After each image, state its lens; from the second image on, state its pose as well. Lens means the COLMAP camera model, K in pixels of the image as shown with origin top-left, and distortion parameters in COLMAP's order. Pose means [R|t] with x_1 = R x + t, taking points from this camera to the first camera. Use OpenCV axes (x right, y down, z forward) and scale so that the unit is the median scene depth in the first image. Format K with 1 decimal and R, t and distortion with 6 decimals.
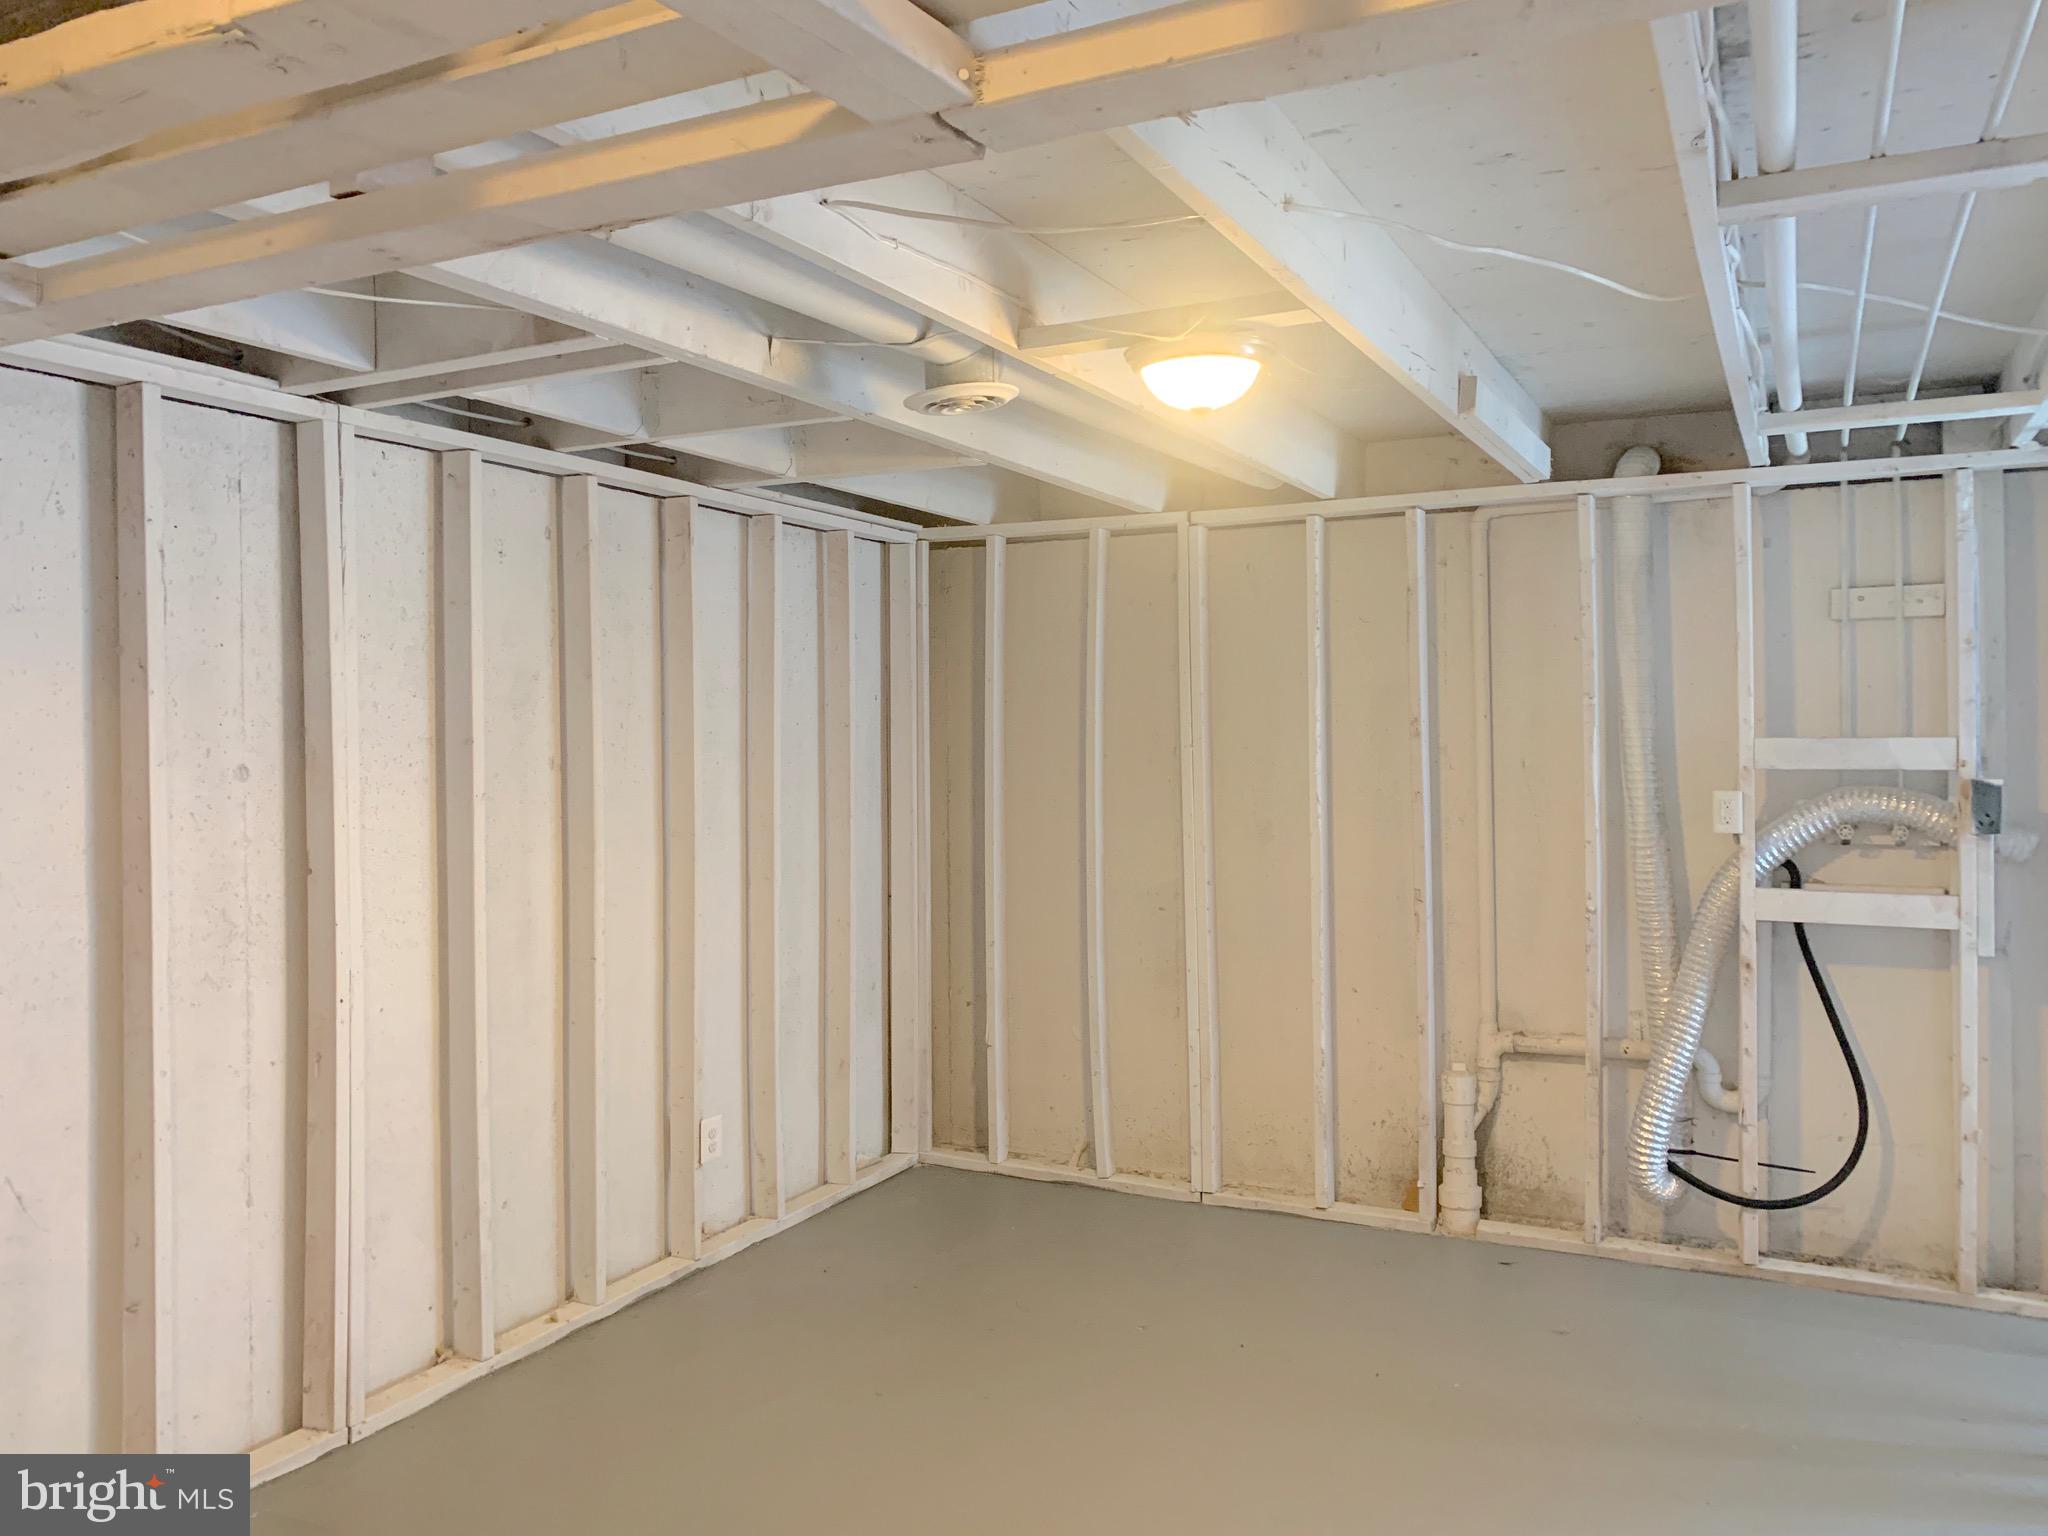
lens RADIAL K [[1569.2, 0, 1015.4], [0, 1569.2, 765.7], [0, 0, 1]] dist [0.061169, -0.032614]
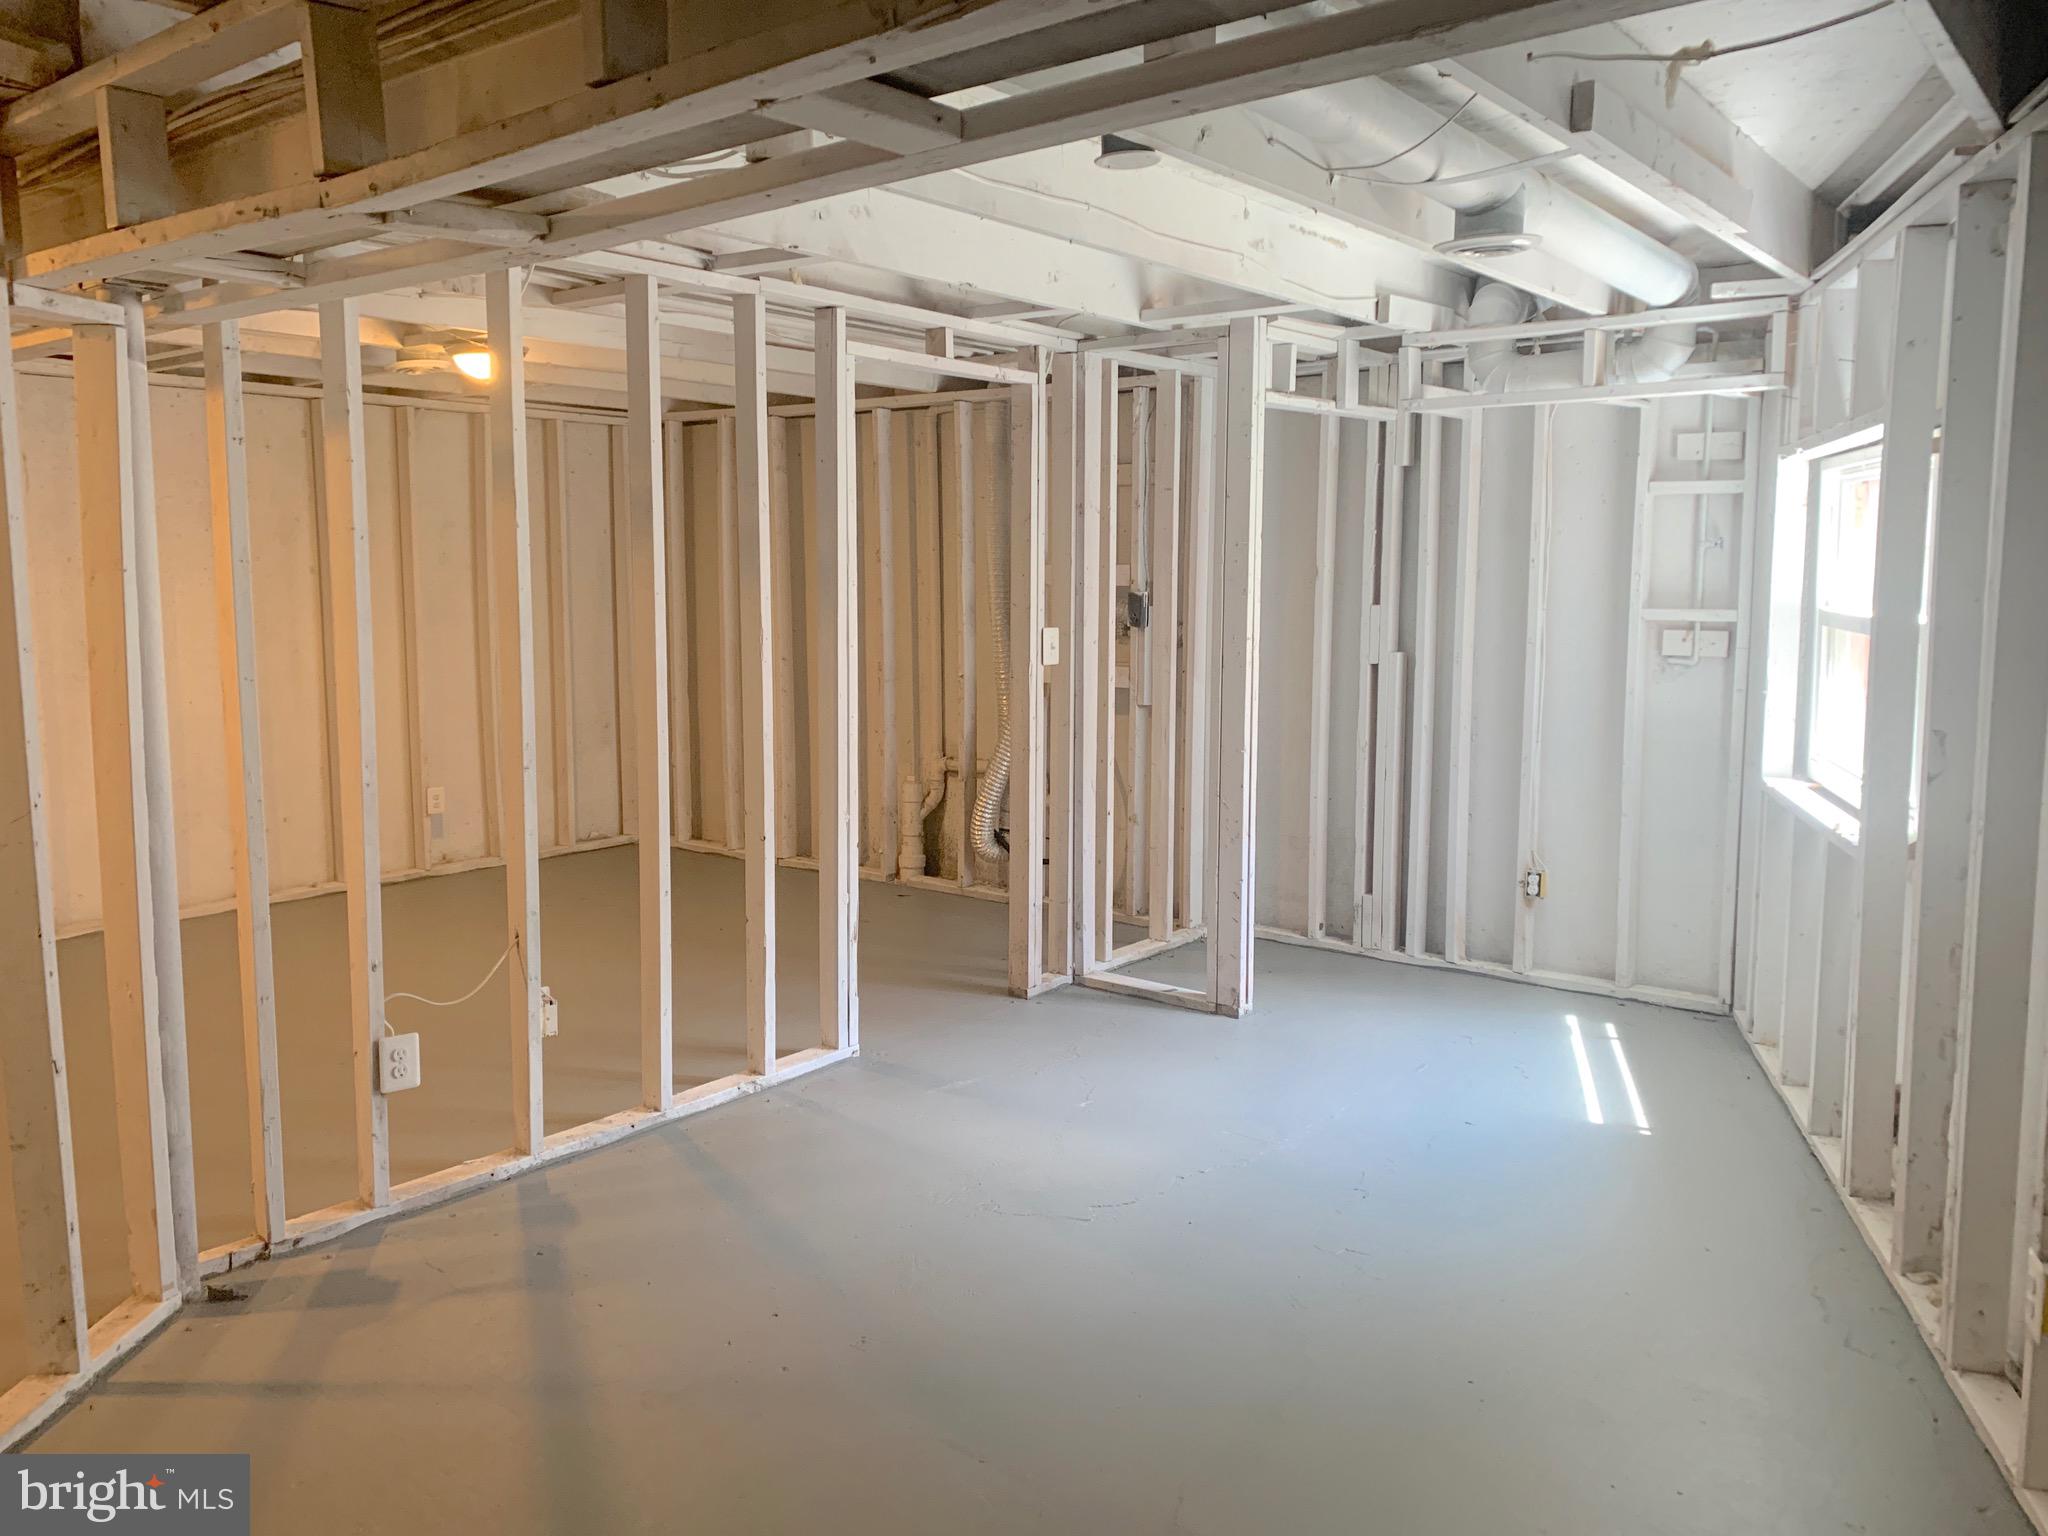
lens RADIAL K [[1569.2, 0, 1031.6], [0, 1569.2, 758.8], [0, 0, 1]] dist [0.061169, -0.032614]
pose [[0.981617, 0.031252, -0.188284, 0.685116], [-0.011440, 0.994363, 0.105408, 0.009668], [0.190517, -0.101317, 0.976442, -0.468010]]
